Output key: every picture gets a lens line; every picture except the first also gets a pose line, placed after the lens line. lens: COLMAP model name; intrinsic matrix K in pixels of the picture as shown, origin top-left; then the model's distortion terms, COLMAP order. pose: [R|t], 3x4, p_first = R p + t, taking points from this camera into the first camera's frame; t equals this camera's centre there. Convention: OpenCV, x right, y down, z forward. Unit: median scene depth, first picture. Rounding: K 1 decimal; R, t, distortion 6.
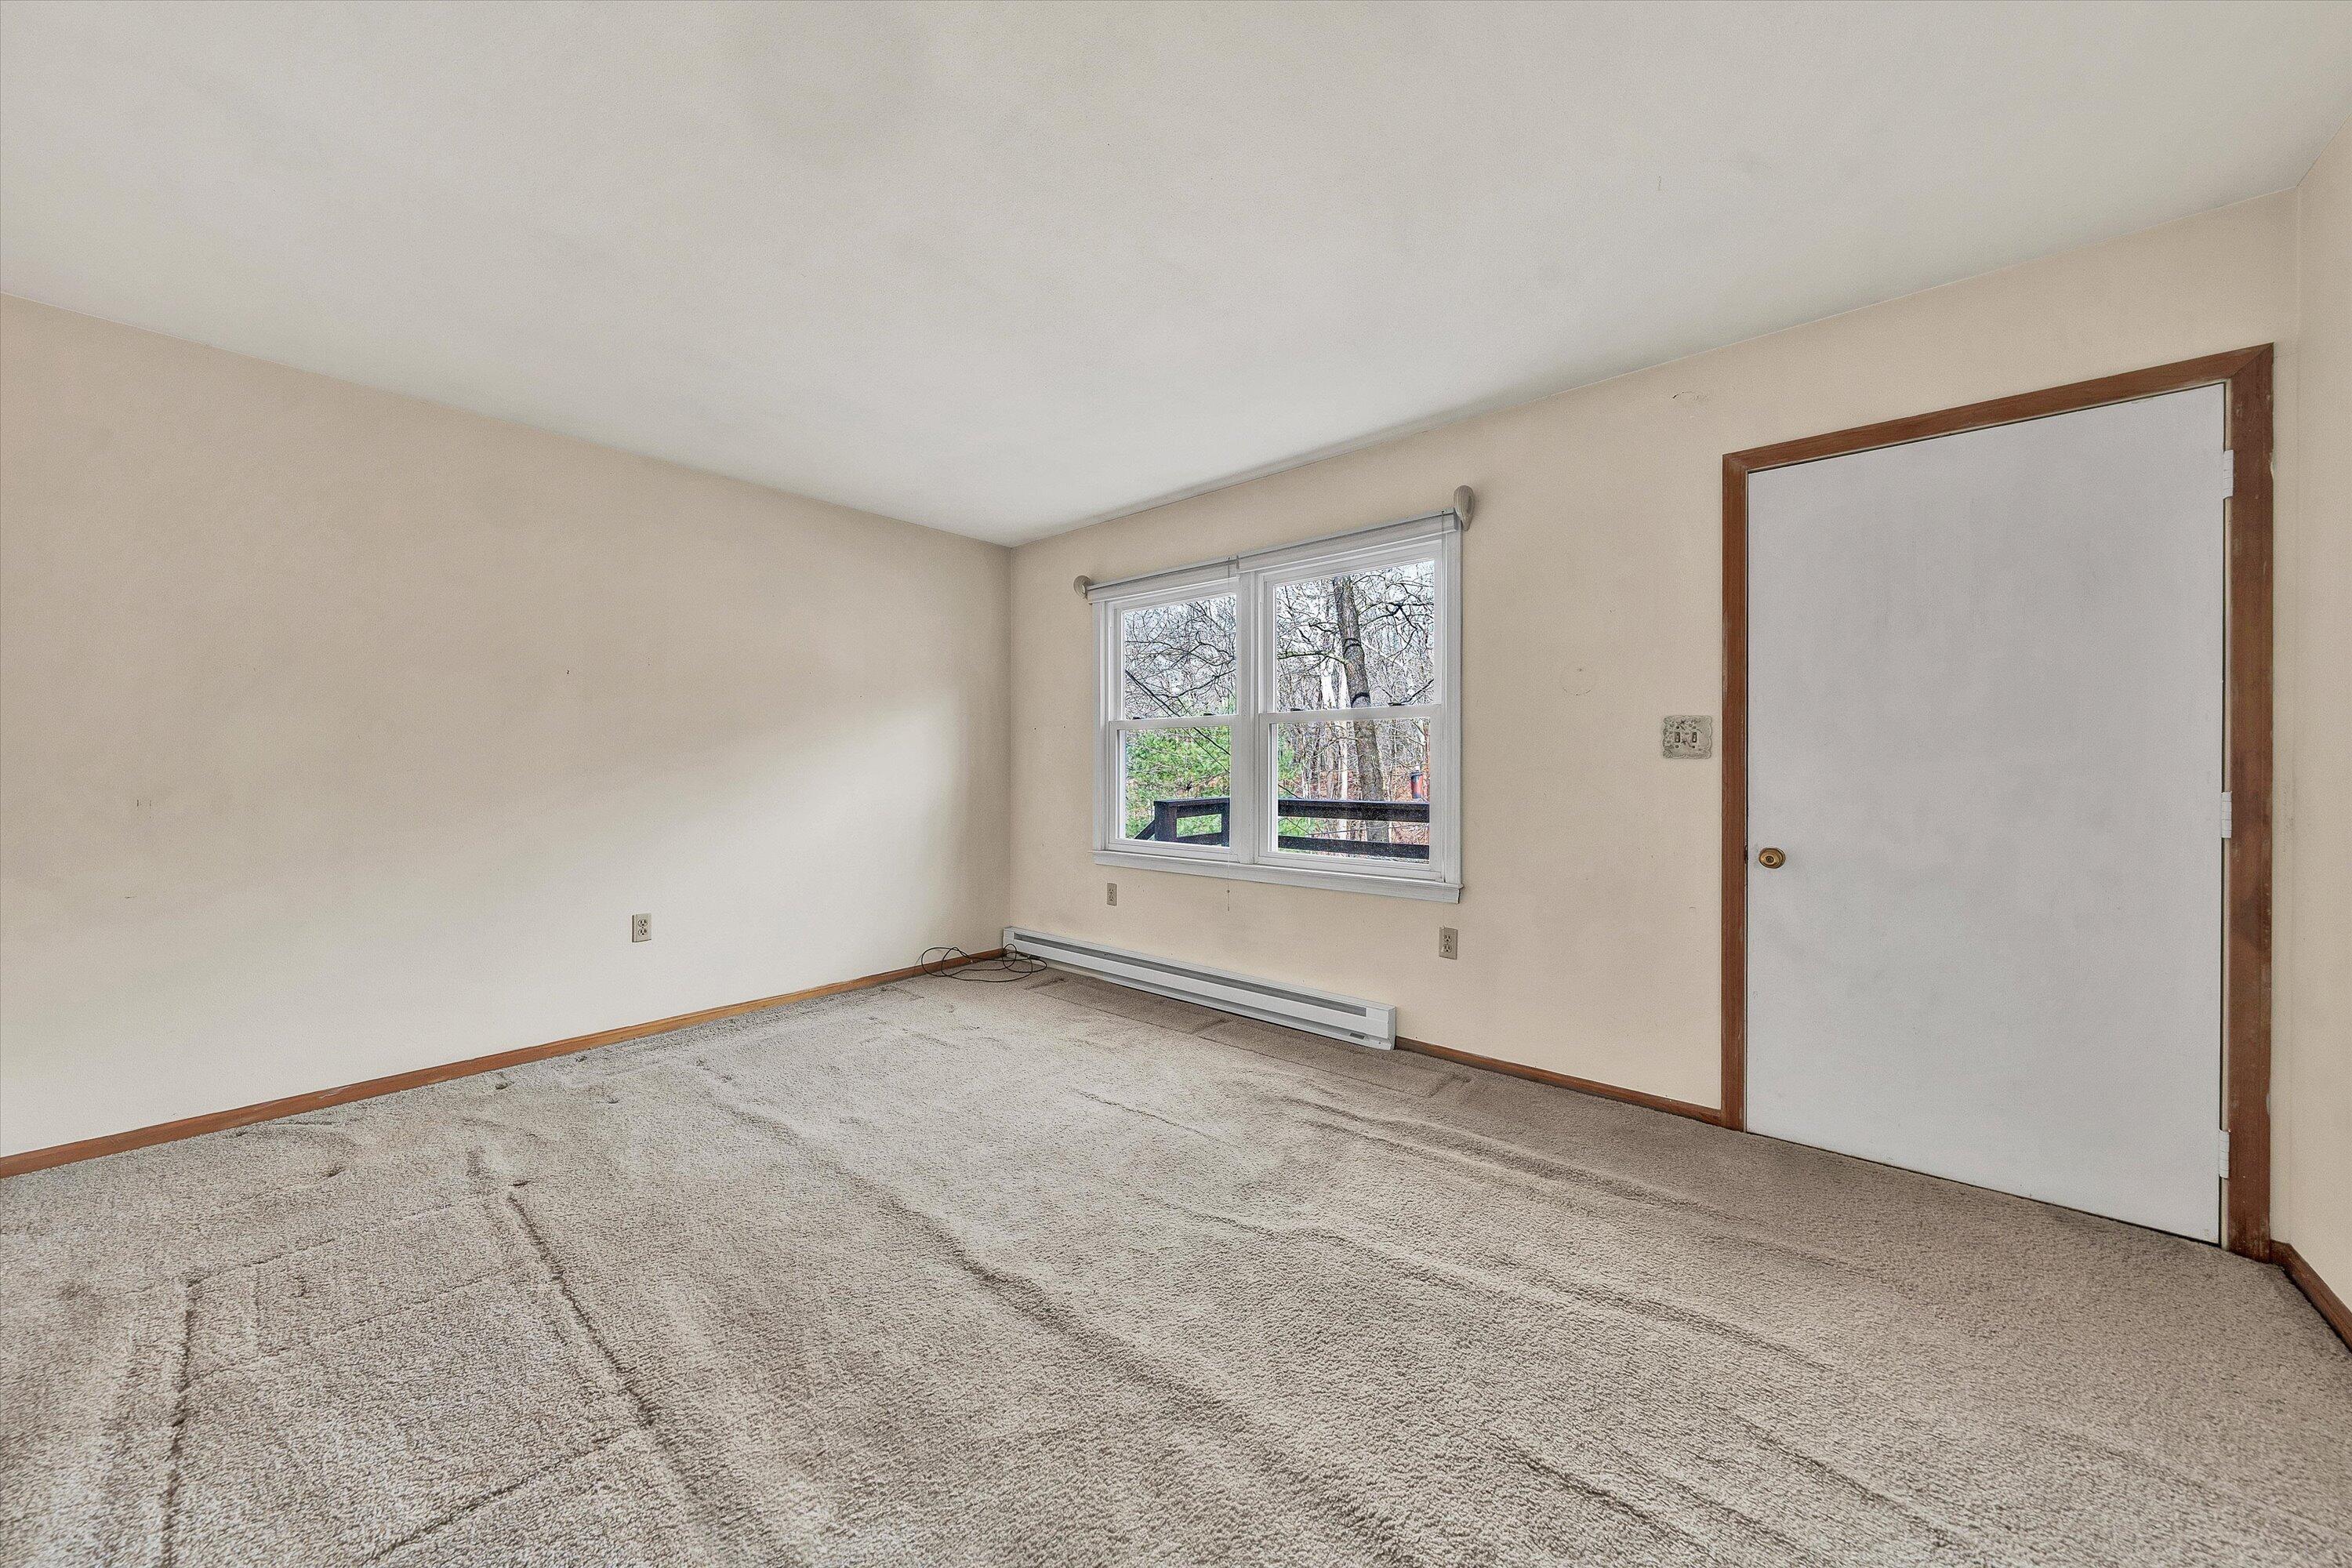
lens RADIAL K [[875.5, 0, 1185.7], [0, 875.5, 776.2], [0, 0, 1]] dist [-0.008536, 0.000056]
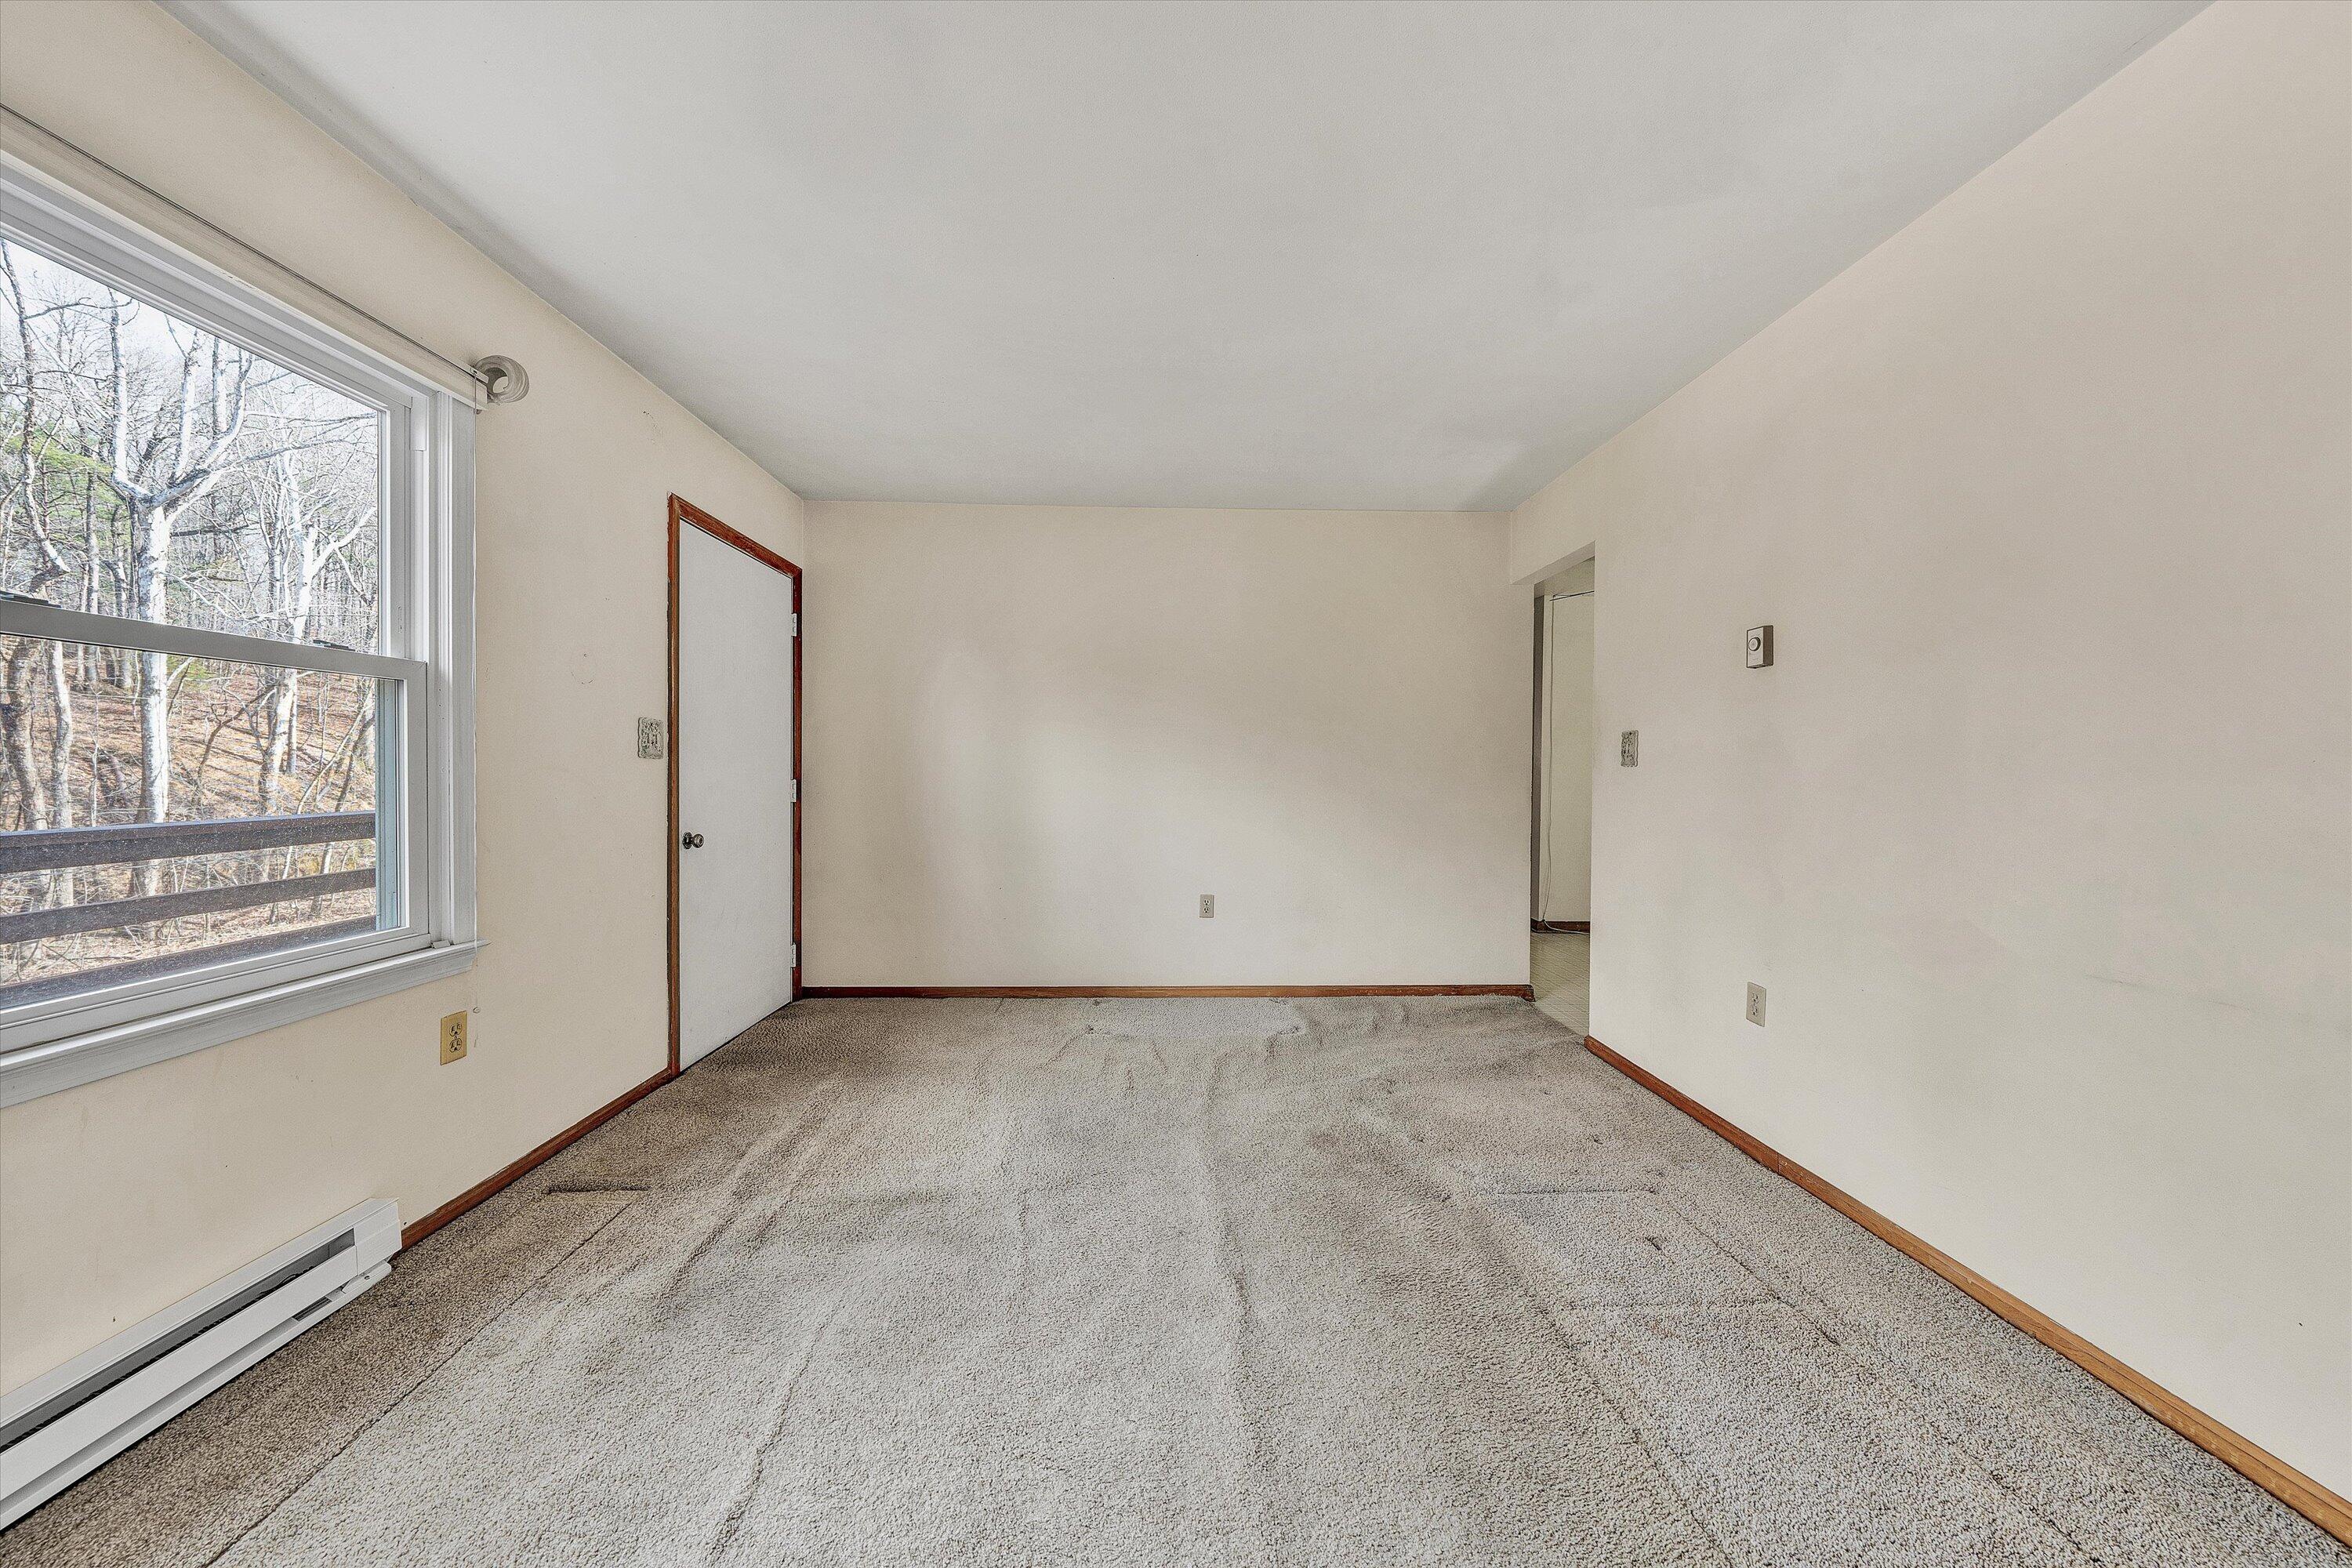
lens RADIAL K [[875.5, 0, 1185.7], [0, 875.5, 776.2], [0, 0, 1]] dist [-0.008536, 0.000056]
pose [[-0.718385, -0.013061, 0.695523, -0.666603], [-0.002405, 0.999864, 0.016292, -0.018611], [-0.695641, 0.010031, -0.718319, 1.347614]]
